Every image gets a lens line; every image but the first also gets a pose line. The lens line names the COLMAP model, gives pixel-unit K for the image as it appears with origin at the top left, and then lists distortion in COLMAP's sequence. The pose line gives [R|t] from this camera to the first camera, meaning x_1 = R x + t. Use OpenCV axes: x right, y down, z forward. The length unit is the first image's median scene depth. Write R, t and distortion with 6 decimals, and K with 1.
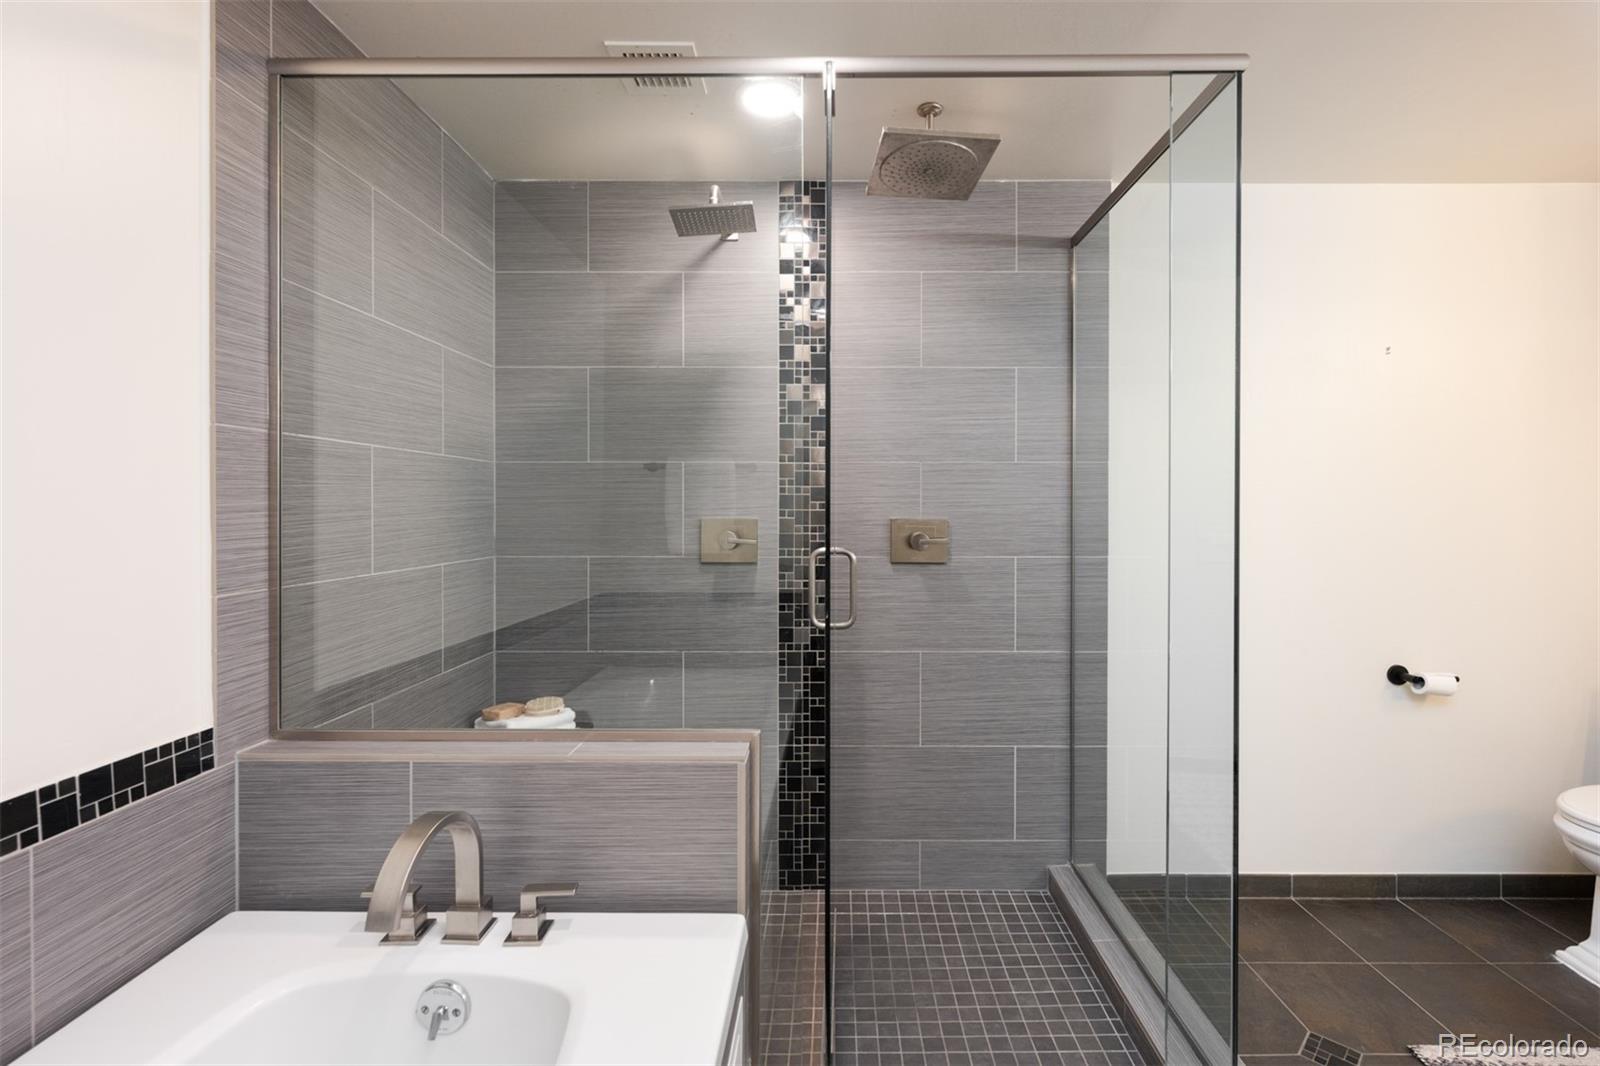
lens RADIAL K [[709.1, 0, 803.4], [0, 709.1, 517.0], [0, 0, 1]] dist [-0.003351, -0.000554]
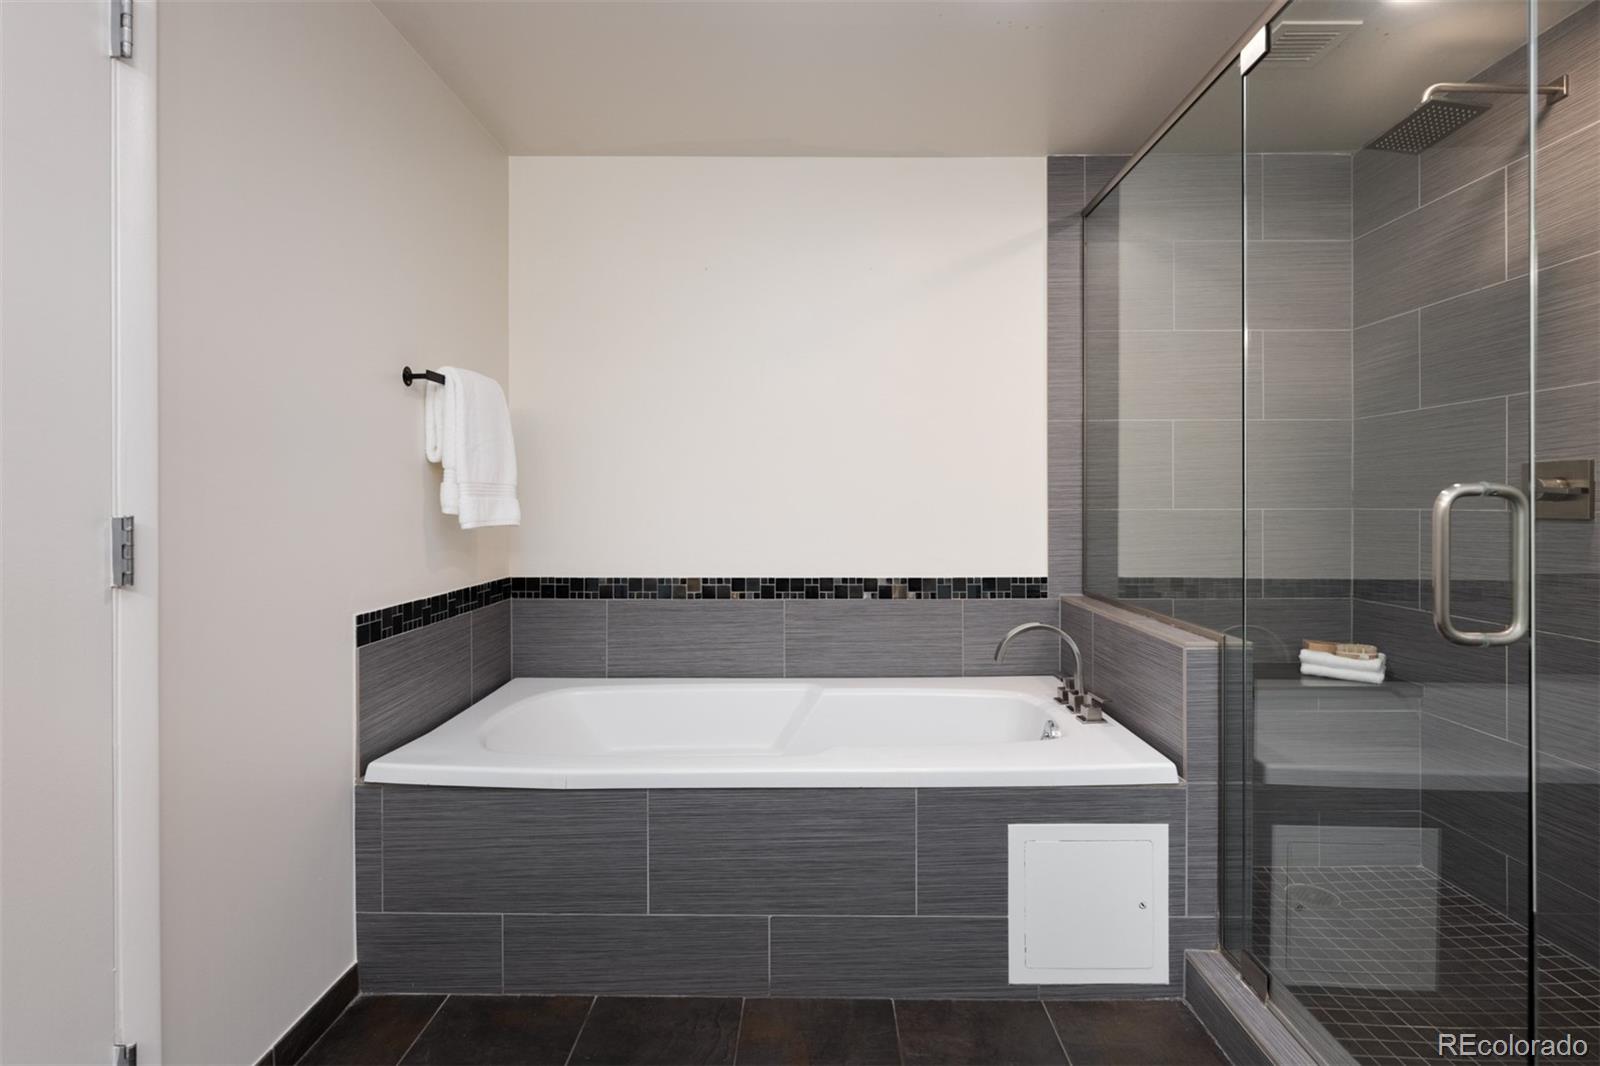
lens RADIAL K [[750.8, 0, 805.0], [0, 750.8, 500.3], [0, 0, 1]] dist [-0.000233, 0.000024]
pose [[0.015200, 0.003789, -0.999877, 1.121328], [-0.011259, 0.999930, 0.003618, 0.080351], [0.999821, 0.011203, 0.015241, 0.279459]]
